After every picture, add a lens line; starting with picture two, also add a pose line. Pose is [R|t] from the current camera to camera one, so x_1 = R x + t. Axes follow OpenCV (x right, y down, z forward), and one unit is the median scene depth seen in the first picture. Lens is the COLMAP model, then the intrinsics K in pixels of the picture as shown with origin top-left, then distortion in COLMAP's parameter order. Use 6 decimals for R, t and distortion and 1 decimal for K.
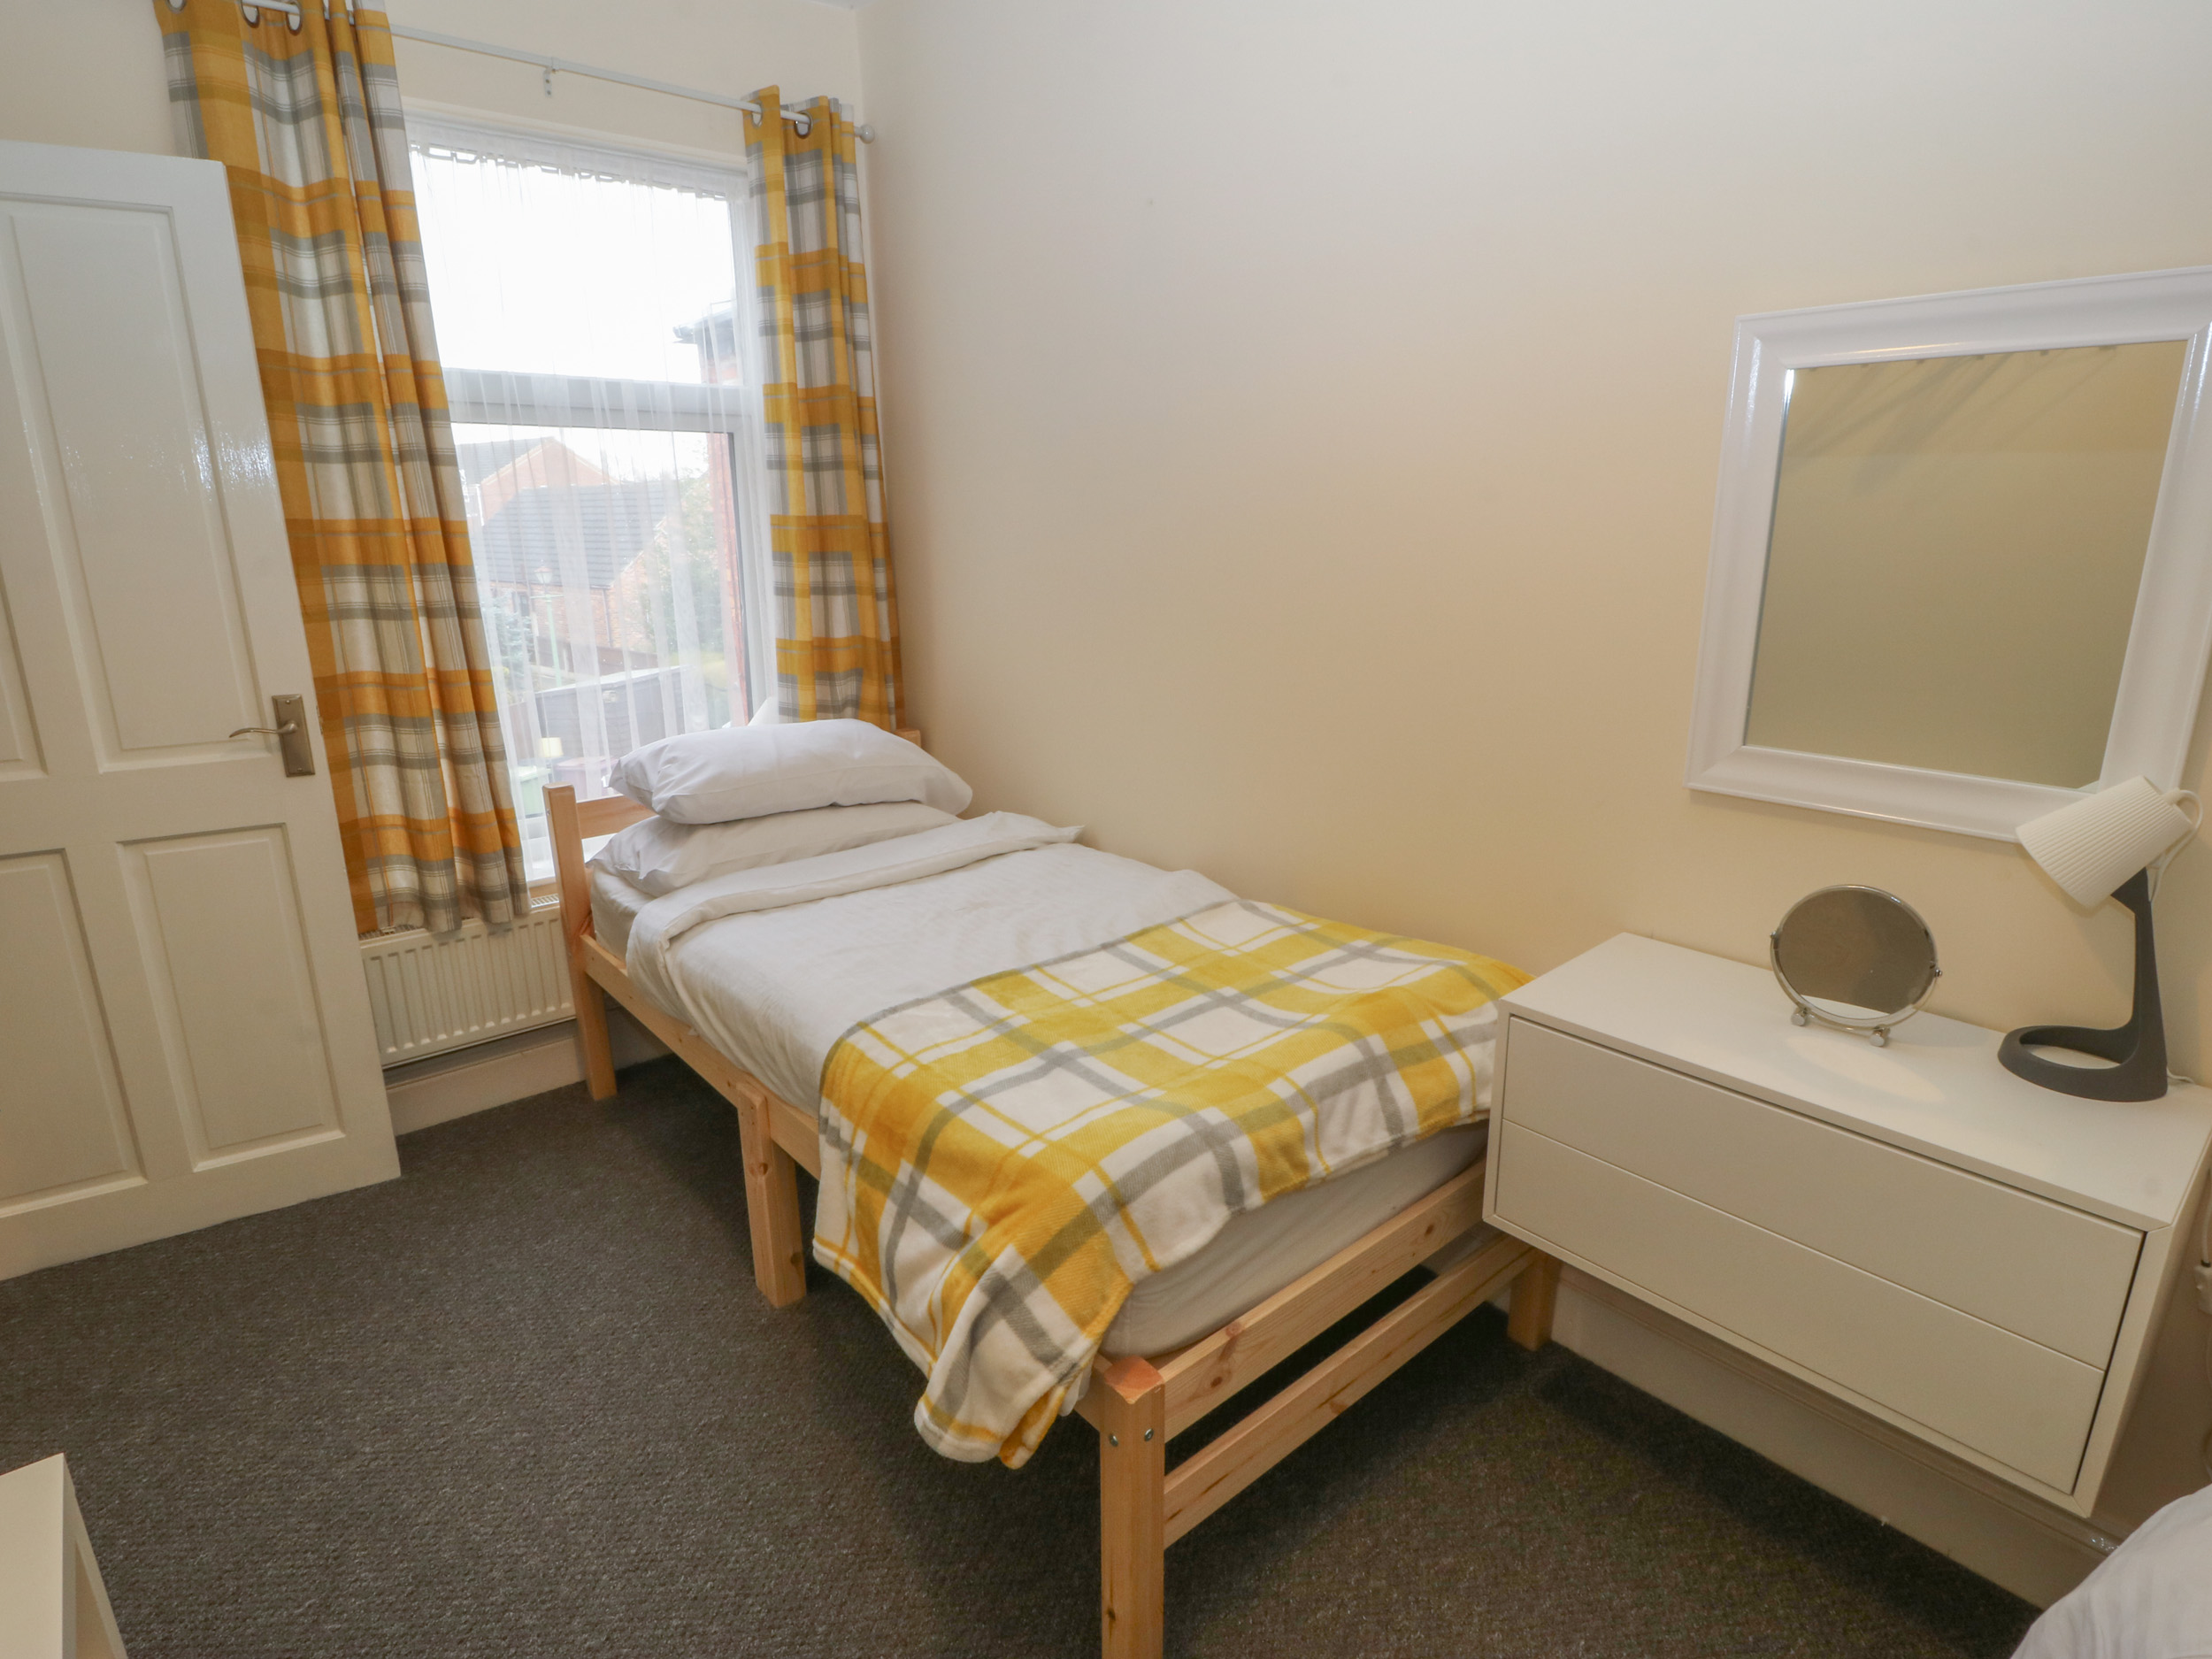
lens RADIAL K [[1164.8, 0, 1100.0], [0, 1164.8, 831.6], [0, 0, 1]] dist [-0.002183, -0.010333]
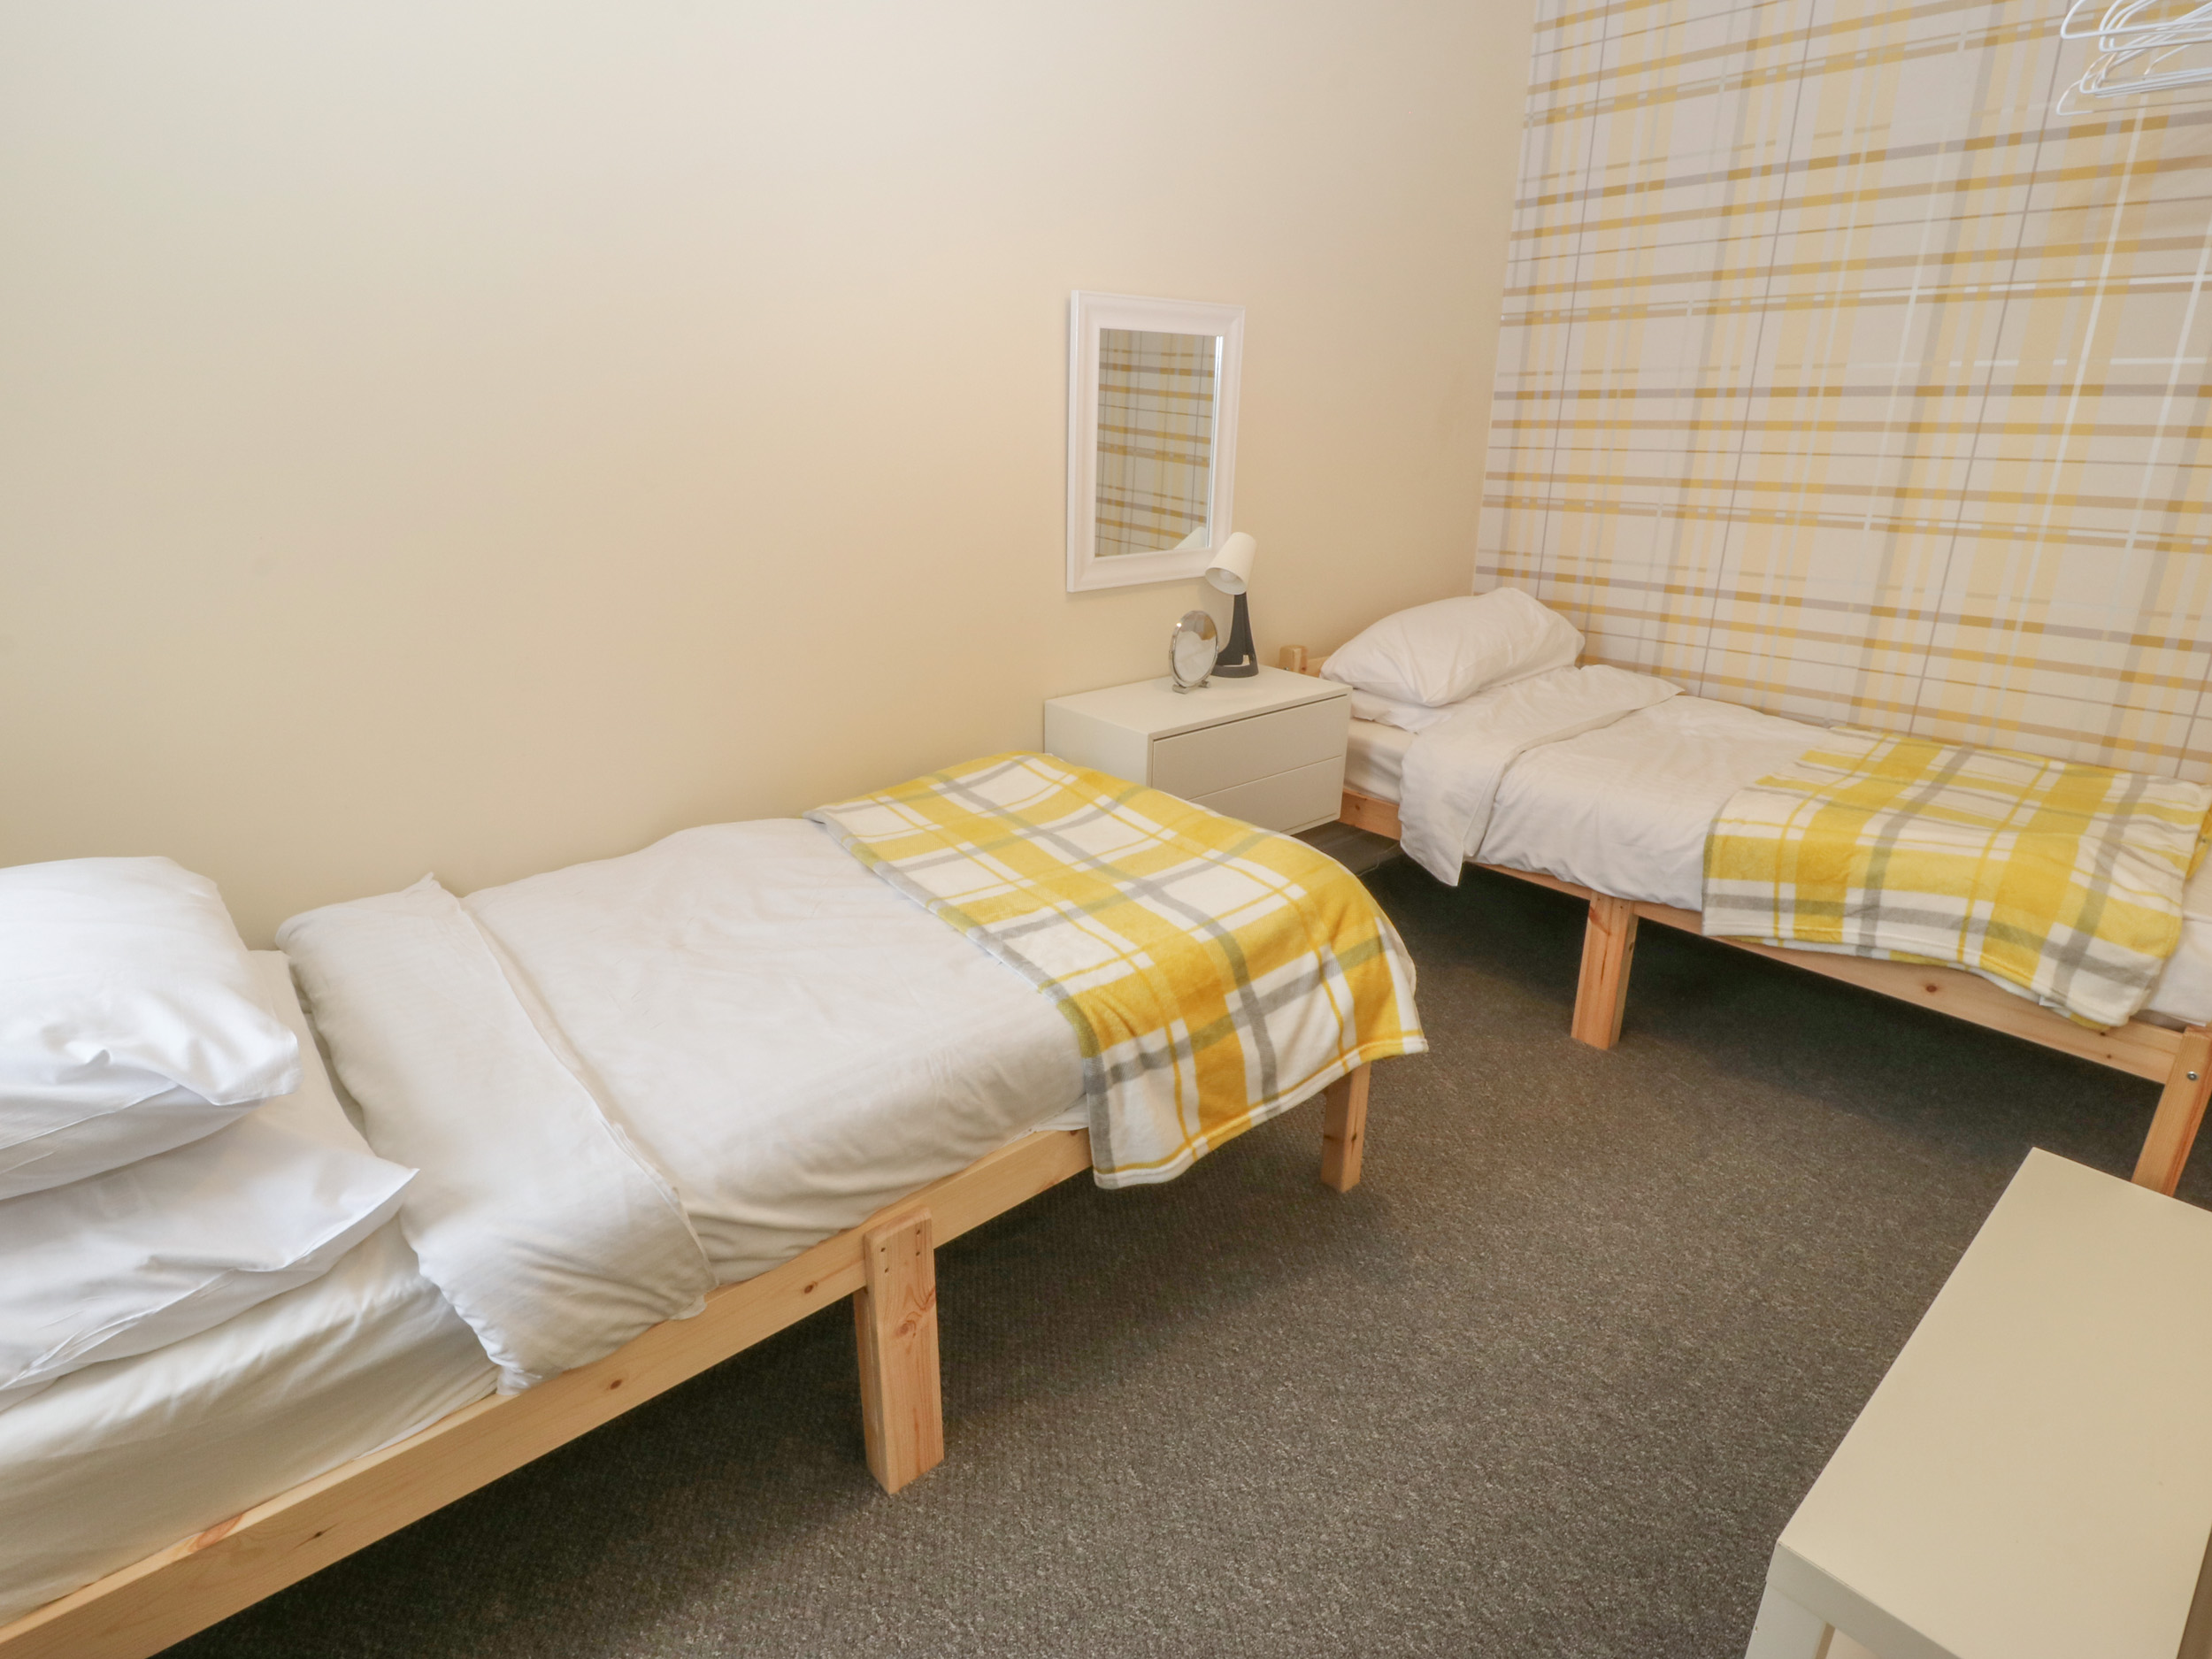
lens RADIAL K [[1164.8, 0, 1100.6], [0, 1164.8, 827.1], [0, 0, 1]] dist [-0.002183, -0.010333]
pose [[-0.020136, -0.325597, 0.945294, -1.005961], [0.262562, 0.910578, 0.319233, -0.221688], [-0.964705, 0.254626, 0.067154, 0.849559]]
